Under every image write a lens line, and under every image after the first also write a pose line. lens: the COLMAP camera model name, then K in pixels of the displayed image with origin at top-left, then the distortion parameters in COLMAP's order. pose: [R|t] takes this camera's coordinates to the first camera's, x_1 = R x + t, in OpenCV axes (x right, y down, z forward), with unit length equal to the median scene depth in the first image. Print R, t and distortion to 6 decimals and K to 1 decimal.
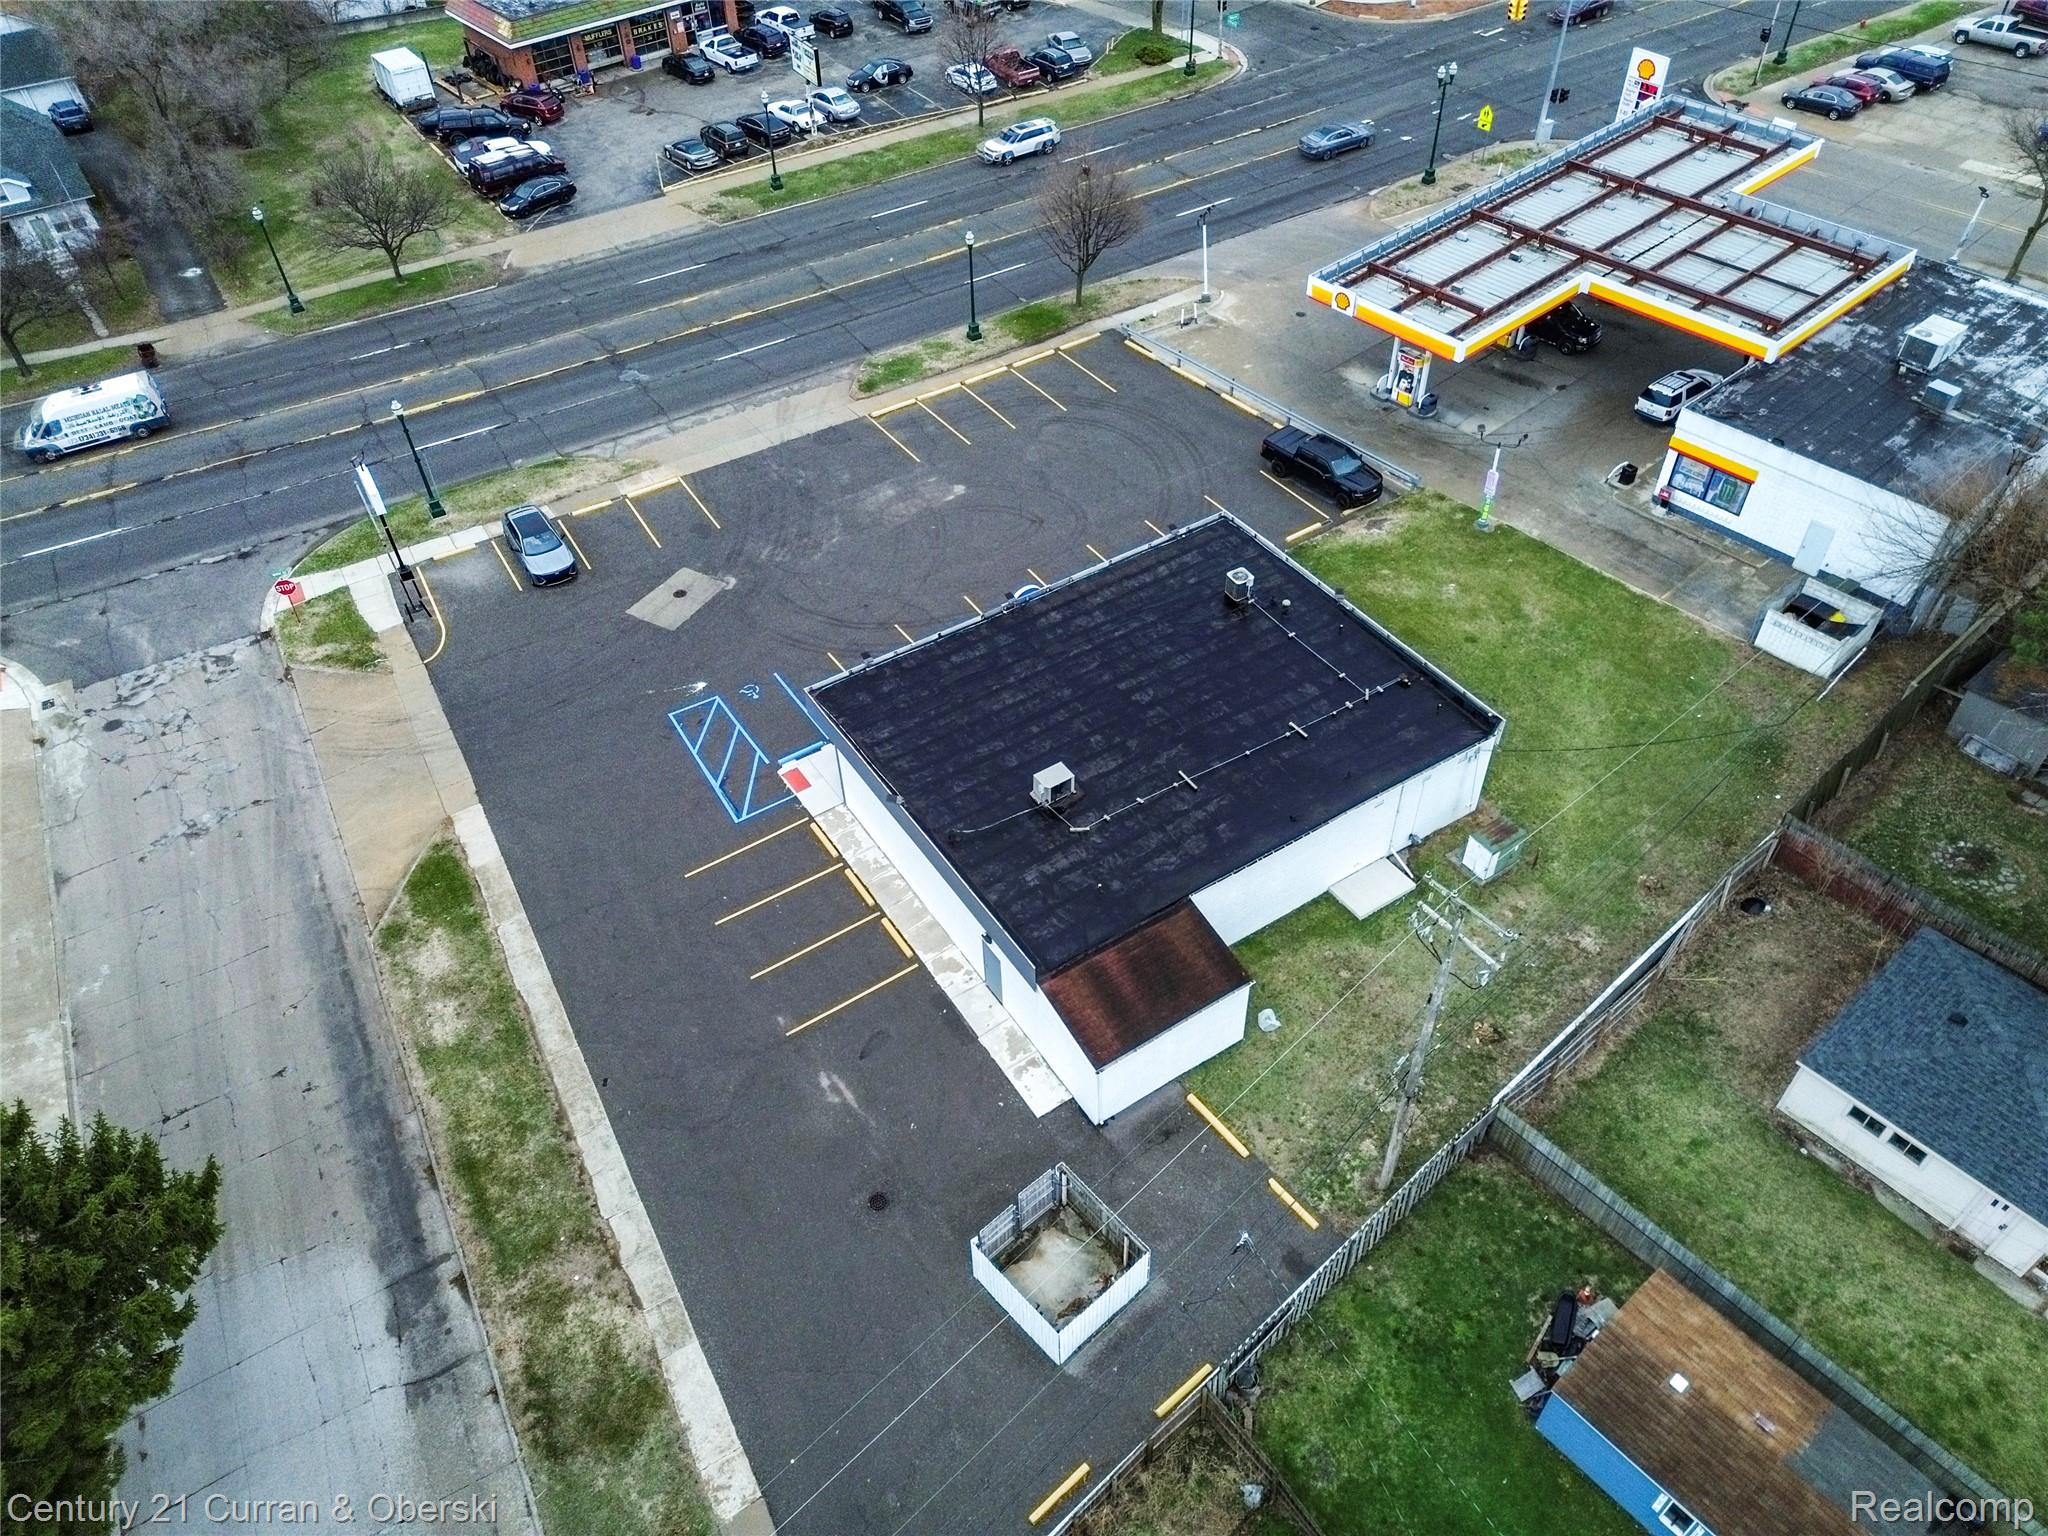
lens RADIAL K [[1441.2, 0, 1025.5], [0, 1441.2, 775.9], [0, 0, 1]] dist [0.069611, -0.054348]
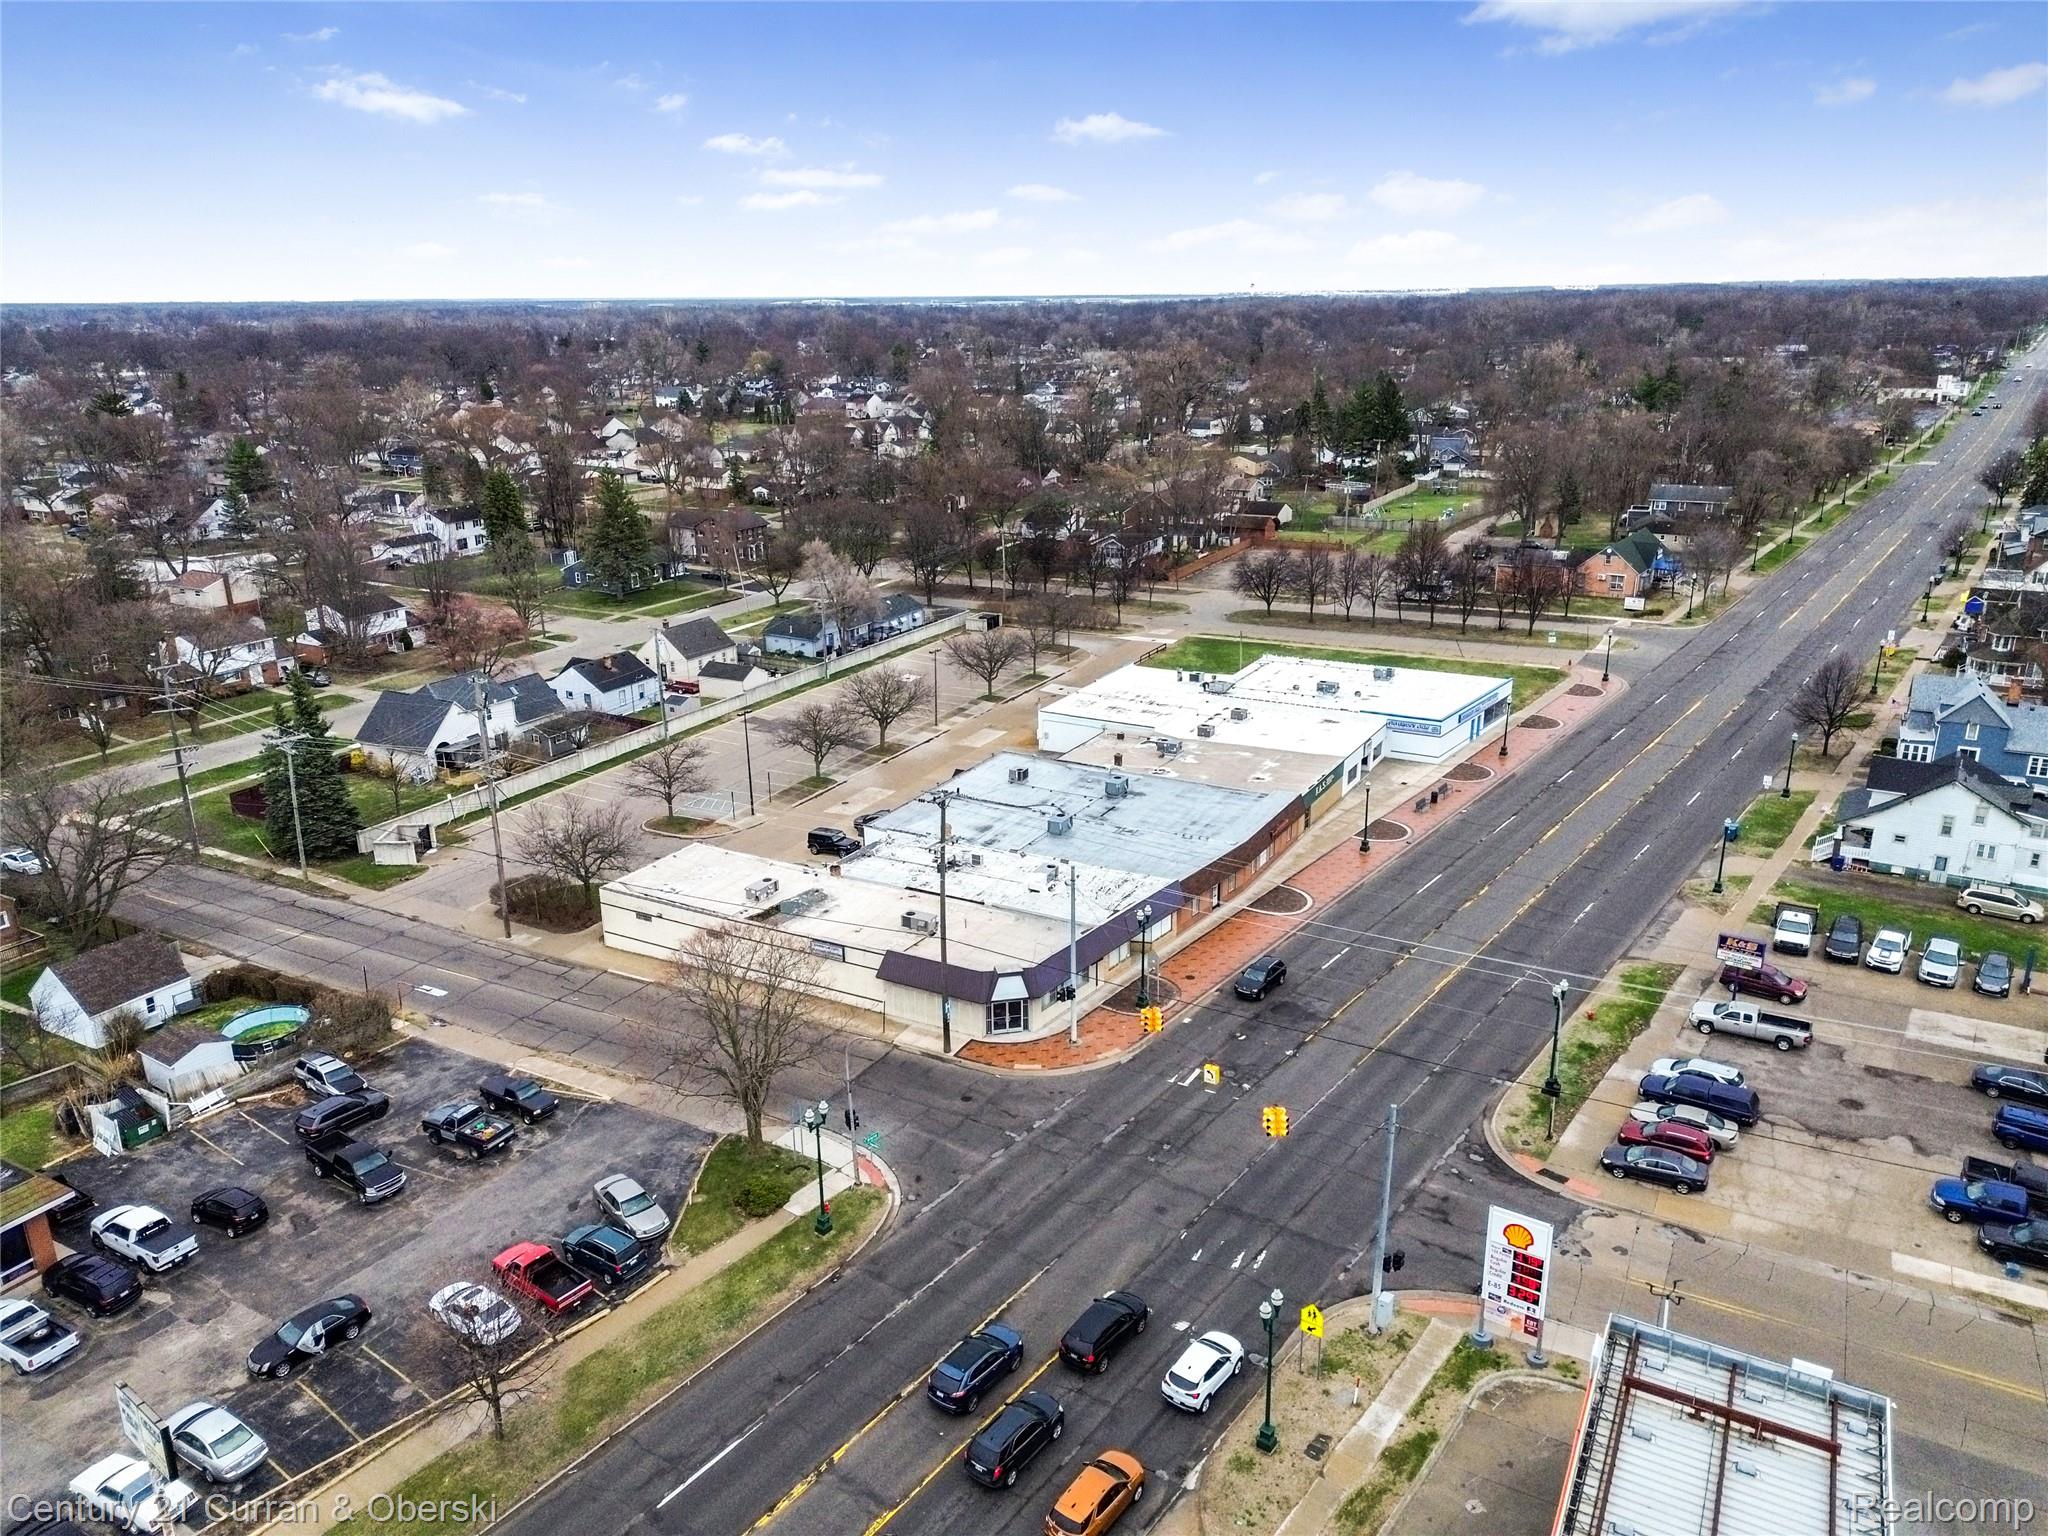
lens RADIAL K [[1441.3, 0, 1029.9], [0, 1441.3, 763.9], [0, 0, 1]] dist [0.016883, -0.007818]
pose [[0.938494, -0.084069, 0.334904, -0.002833], [0.227775, 0.879681, -0.417469, -0.372714], [-0.259512, 0.468075, 0.844724, 0.317847]]
